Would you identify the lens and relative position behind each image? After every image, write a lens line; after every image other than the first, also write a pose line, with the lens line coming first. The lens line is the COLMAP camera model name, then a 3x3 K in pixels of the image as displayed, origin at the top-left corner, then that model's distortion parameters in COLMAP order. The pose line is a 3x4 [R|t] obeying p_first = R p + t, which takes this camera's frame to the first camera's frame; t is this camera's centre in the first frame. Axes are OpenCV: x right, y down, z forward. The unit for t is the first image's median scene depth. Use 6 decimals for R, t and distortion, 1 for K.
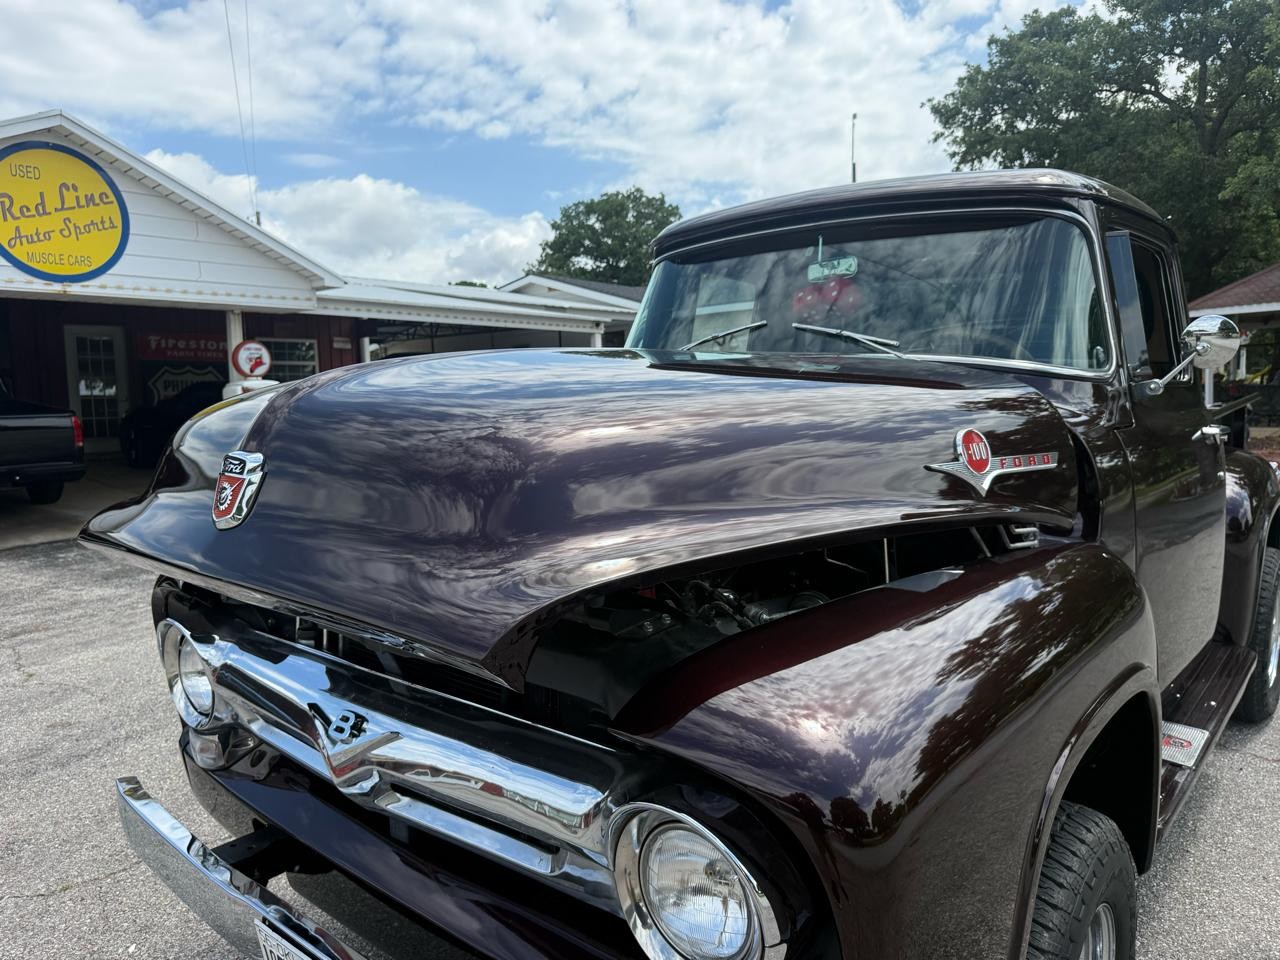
lens RADIAL K [[969.9, 0, 635.5], [0, 969.9, 477.8], [0, 0, 1]] dist [0.015011, 0.002256]
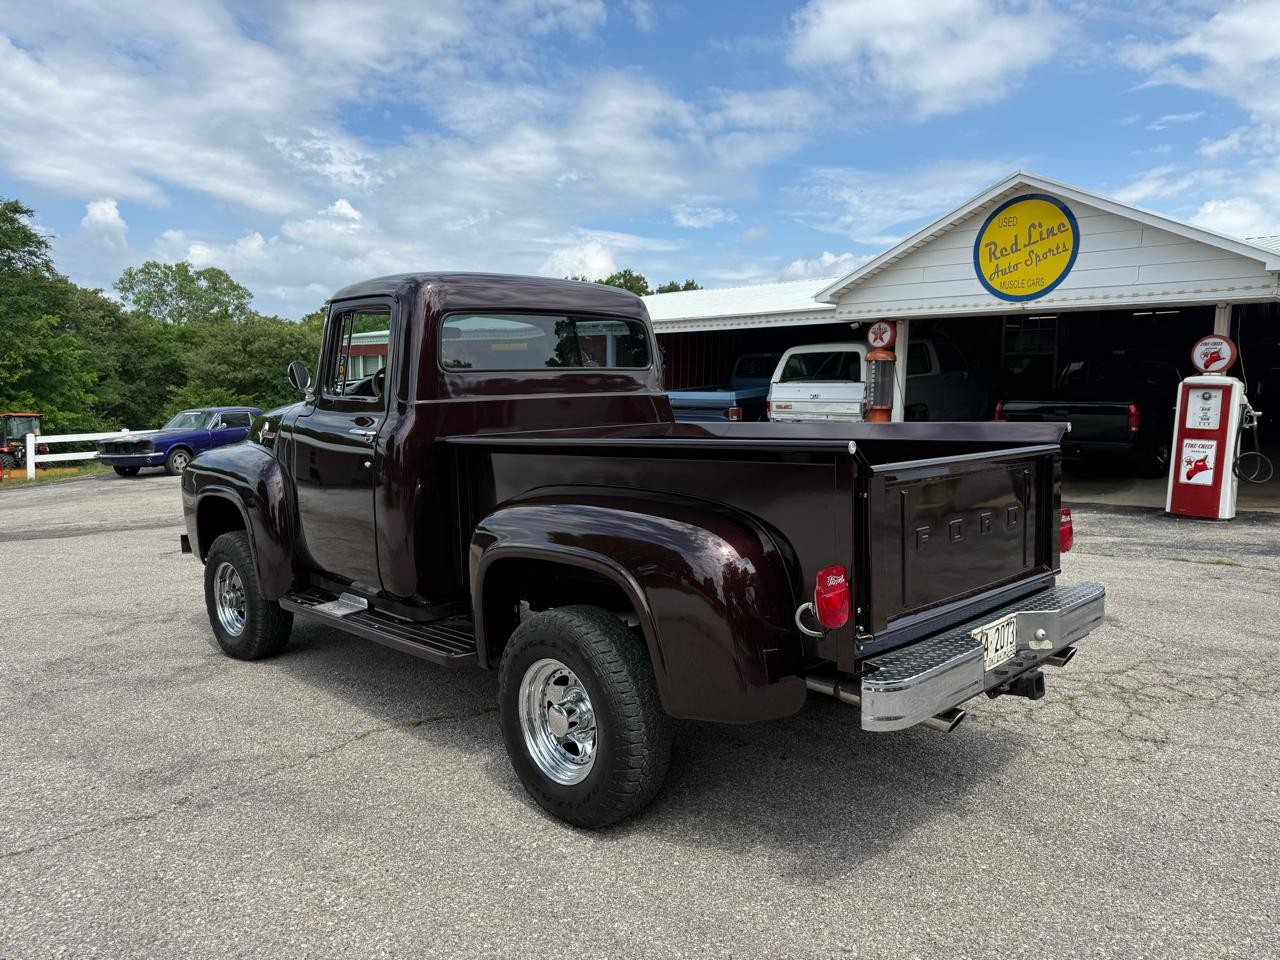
lens RADIAL K [[937.6, 0, 640.0], [0, 937.6, 480.0], [0, 0, 1]] dist [-0.010370, 0.008453]
pose [[-0.054689, 0.118625, -0.991432, 0.577672], [-0.081872, 0.989042, 0.122855, -0.064134], [0.995141, 0.087890, -0.044377, 0.472991]]
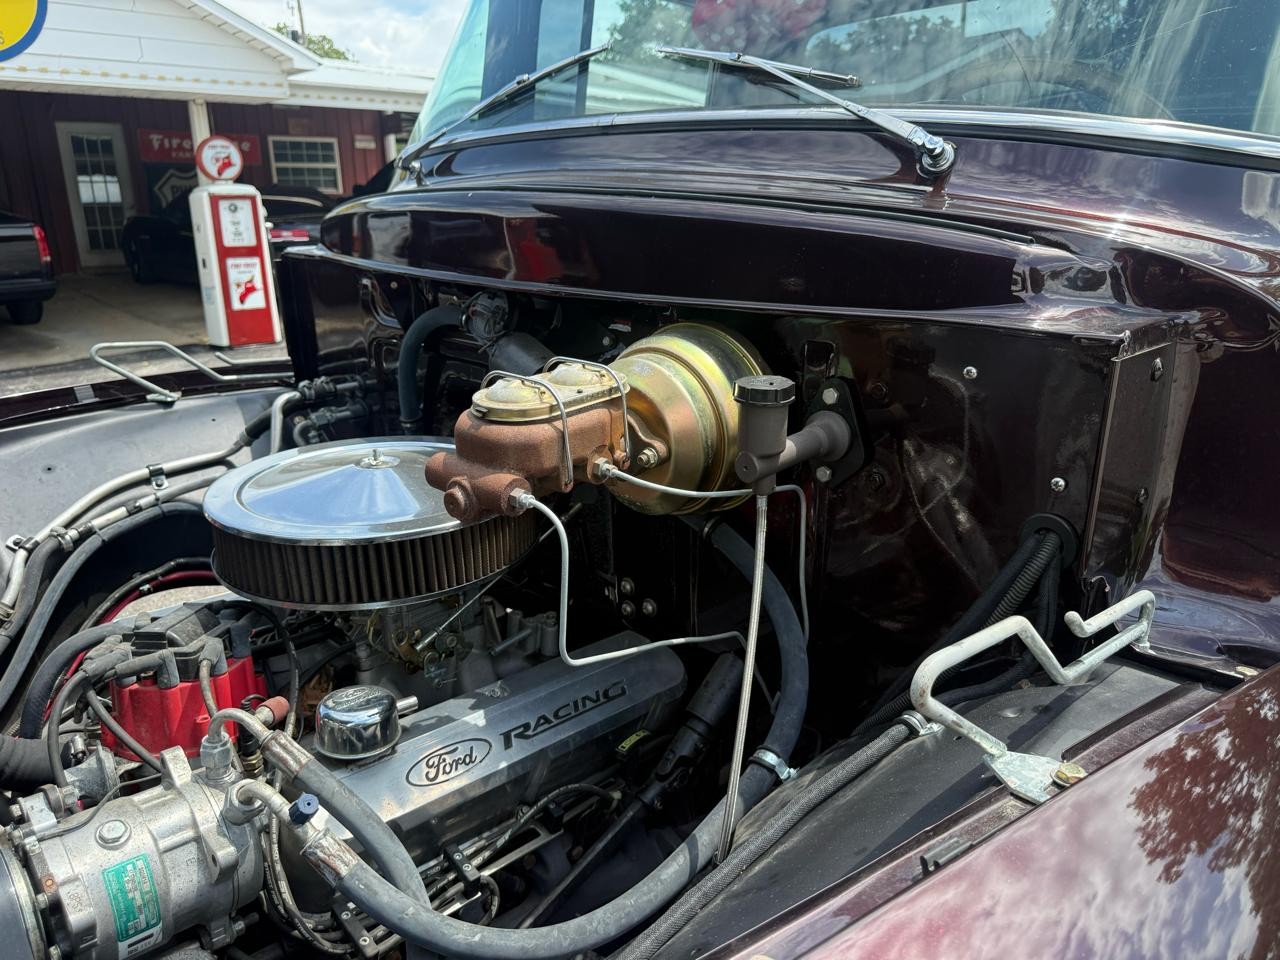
lens RADIAL K [[969.9, 0, 635.5], [0, 969.9, 477.8], [0, 0, 1]] dist [0.015011, 0.002256]
pose [[0.996481, 0.018230, -0.081810, 0.050499], [-0.002121, 0.981233, 0.192812, -0.011450], [0.083790, -0.191960, 0.977819, 0.125906]]
